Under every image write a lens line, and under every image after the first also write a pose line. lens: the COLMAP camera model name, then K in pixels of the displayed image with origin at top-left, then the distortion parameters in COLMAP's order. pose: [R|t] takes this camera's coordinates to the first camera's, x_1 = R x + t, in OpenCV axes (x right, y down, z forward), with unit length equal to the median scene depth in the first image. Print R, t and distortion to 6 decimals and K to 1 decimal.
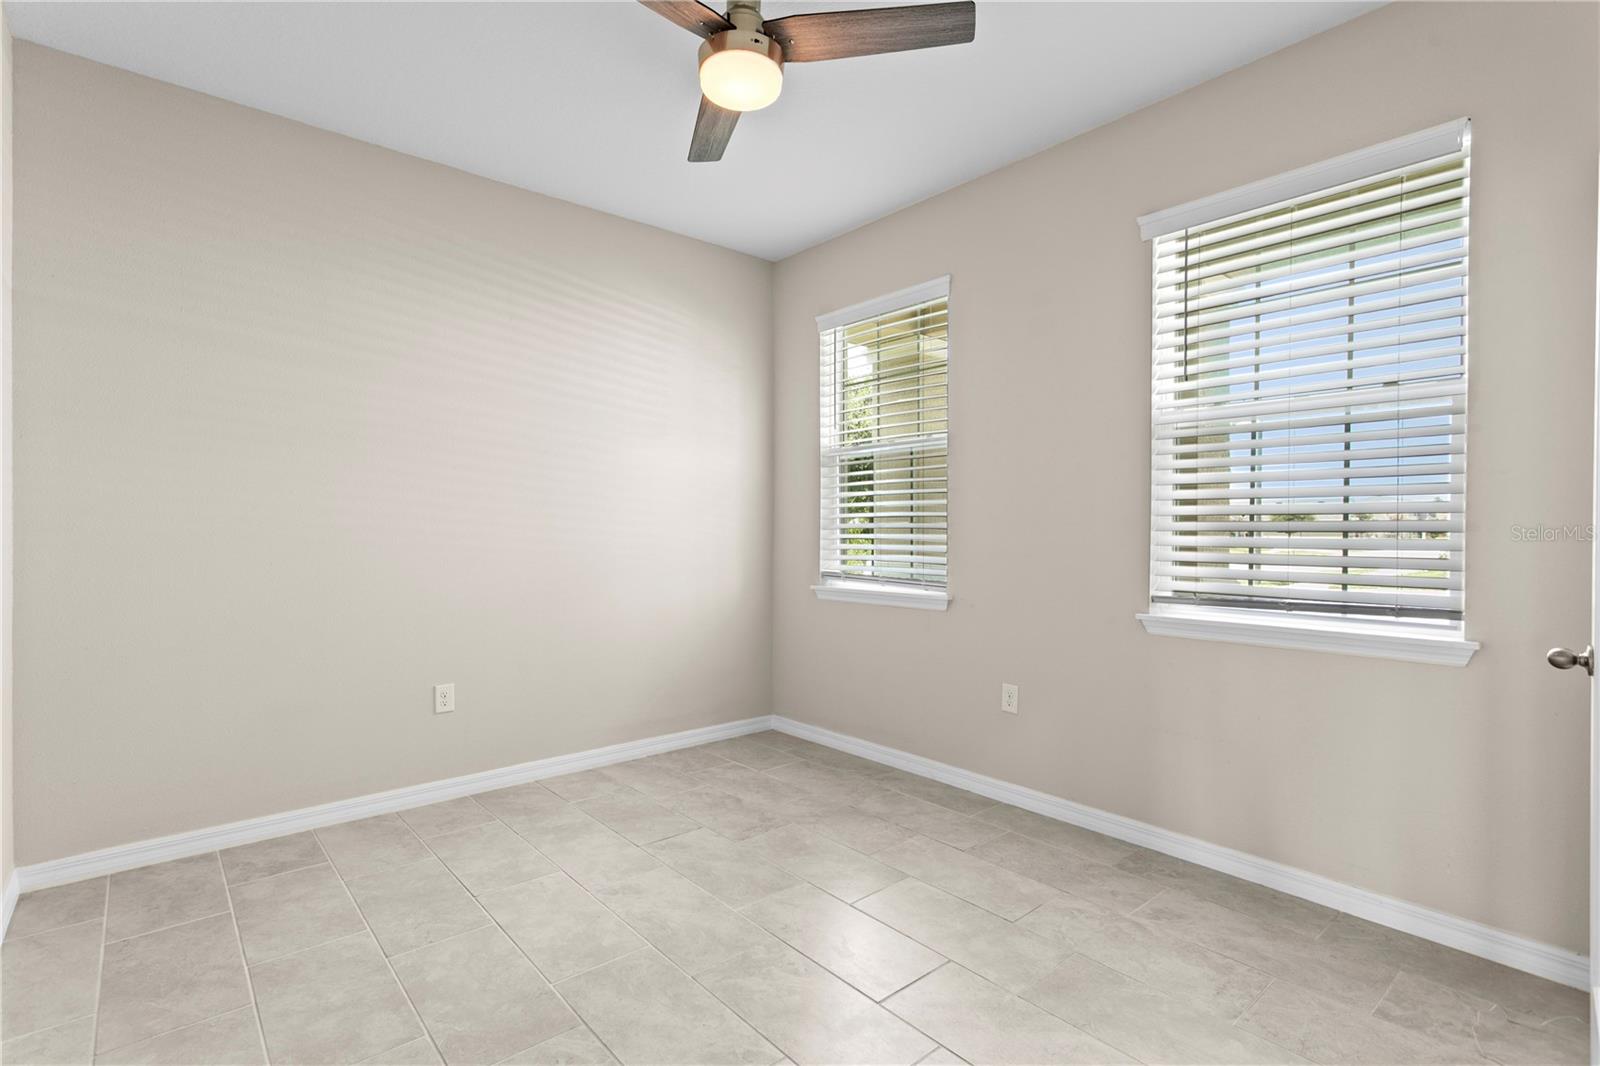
lens RADIAL K [[762.9, 0, 766.5], [0, 762.9, 540.1], [0, 0, 1]] dist [-0.001700, 0.002754]
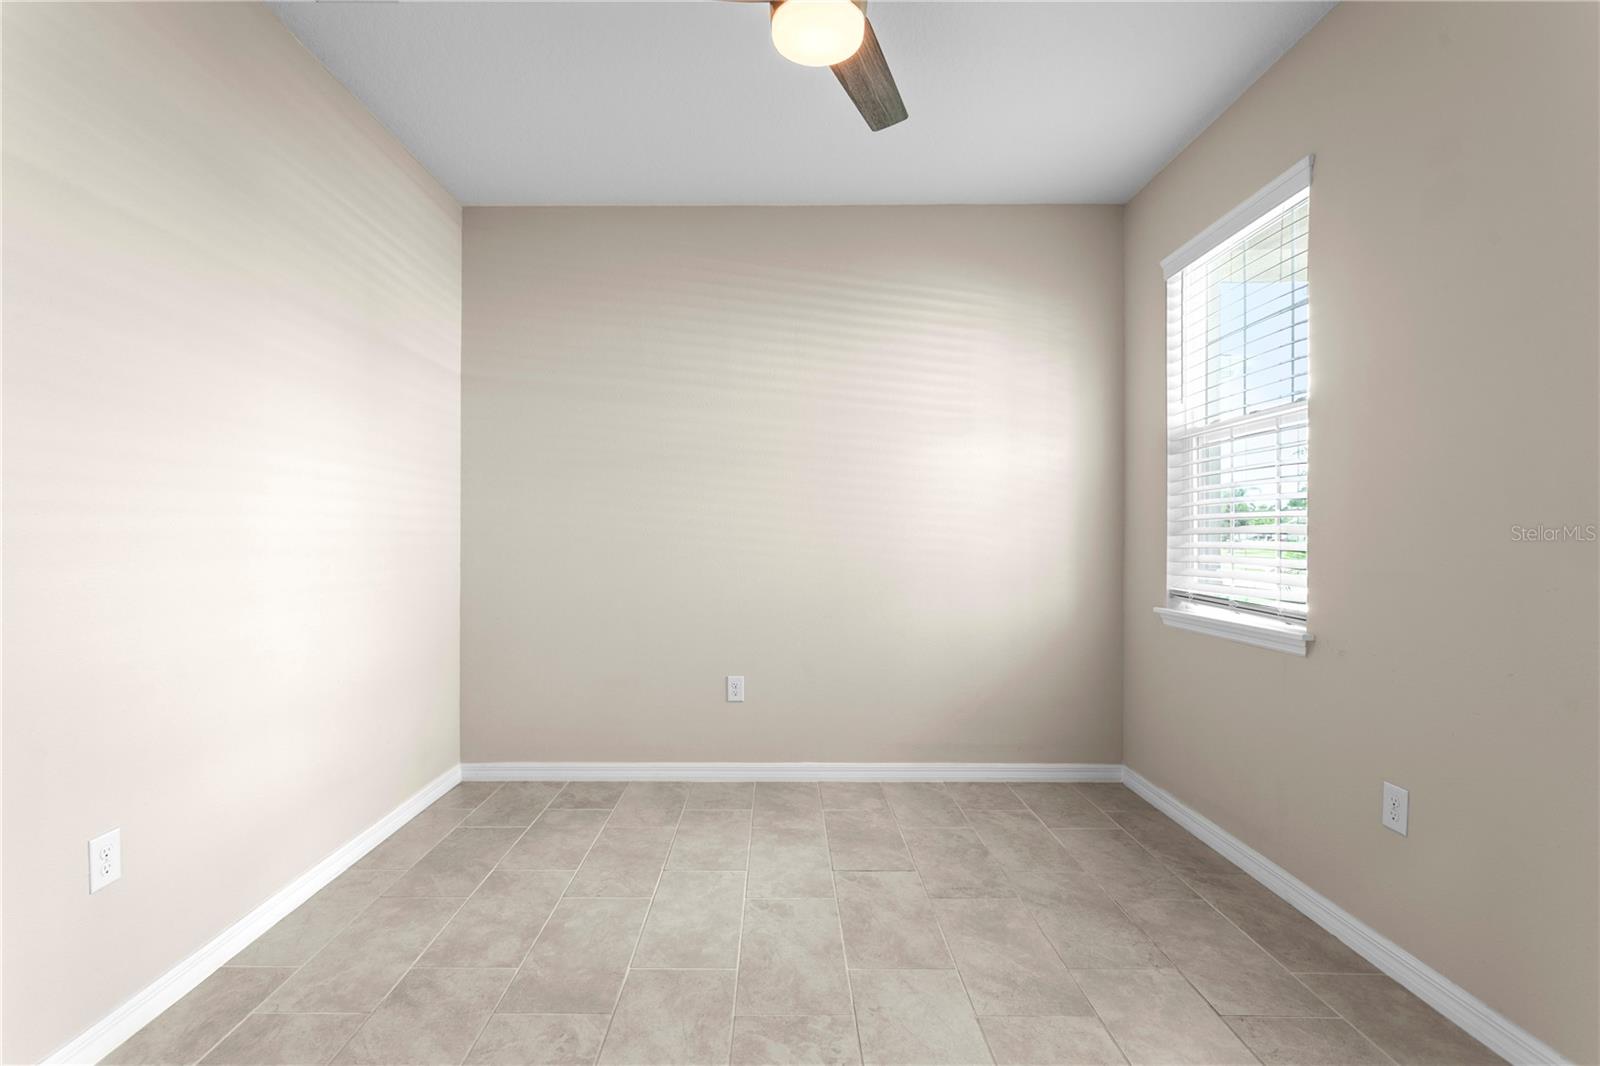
lens RADIAL K [[762.9, 0, 784.9], [0, 762.9, 542.4], [0, 0, 1]] dist [-0.001700, 0.002754]
pose [[0.760840, 0.006191, -0.648910, 0.352638], [-0.008056, 0.999968, 0.000095, -0.004957], [0.648889, 0.005156, 0.760866, 0.209692]]
